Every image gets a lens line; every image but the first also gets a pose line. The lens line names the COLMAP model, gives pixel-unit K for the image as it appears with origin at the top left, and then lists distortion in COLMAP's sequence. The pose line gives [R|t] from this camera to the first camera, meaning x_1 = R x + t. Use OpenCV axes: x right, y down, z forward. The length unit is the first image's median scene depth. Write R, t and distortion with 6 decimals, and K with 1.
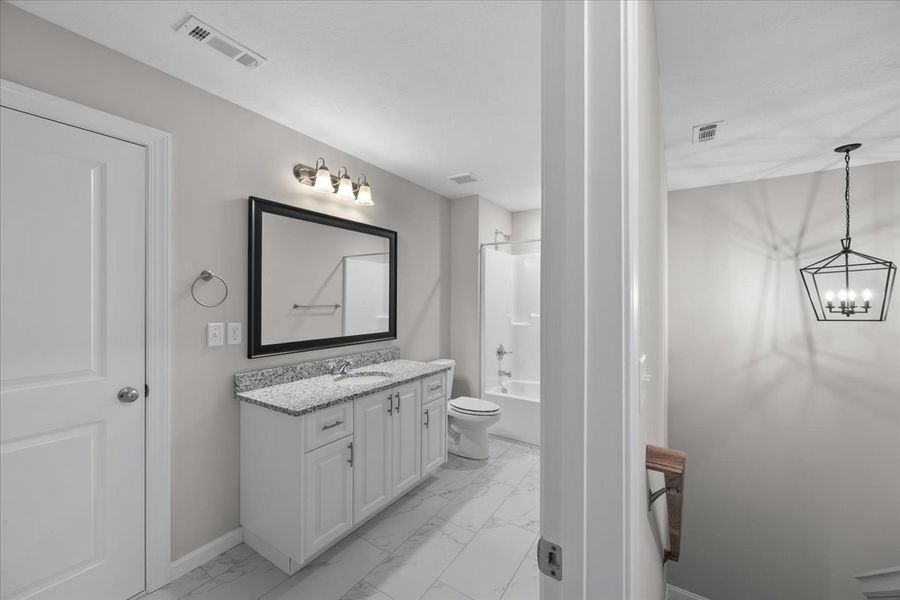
lens RADIAL K [[367.4, 0, 448.4], [0, 367.4, 298.5], [0, 0, 1]] dist [0.002212, 0.000253]
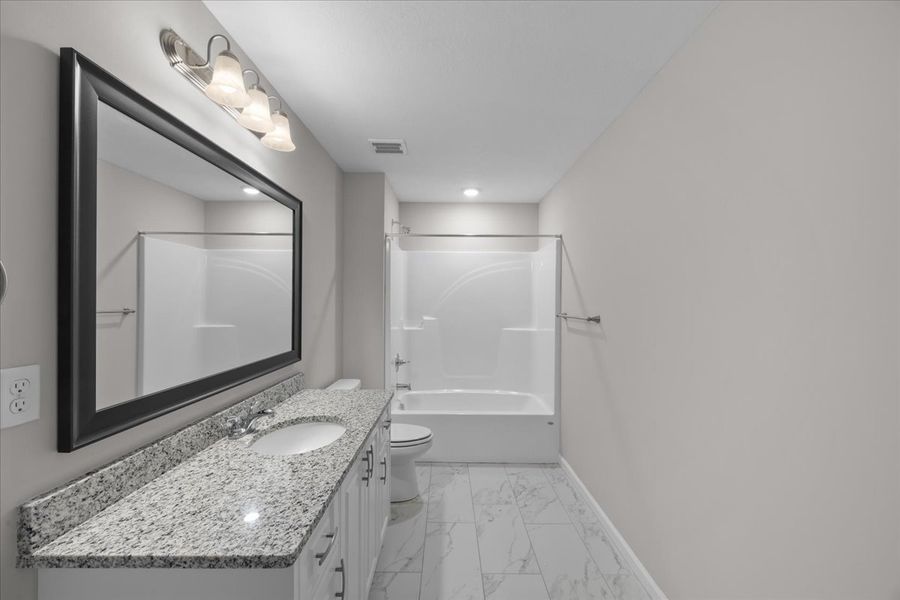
lens RADIAL K [[357.4, 0, 453.9], [0, 357.4, 301.4], [0, 0, 1]] dist [-0.000011, -0.000130]
pose [[0.828272, -0.001332, 0.560325, -0.283774], [-0.002810, 0.999975, 0.006530, -0.003519], [-0.560319, -0.006983, 0.828247, 0.305018]]
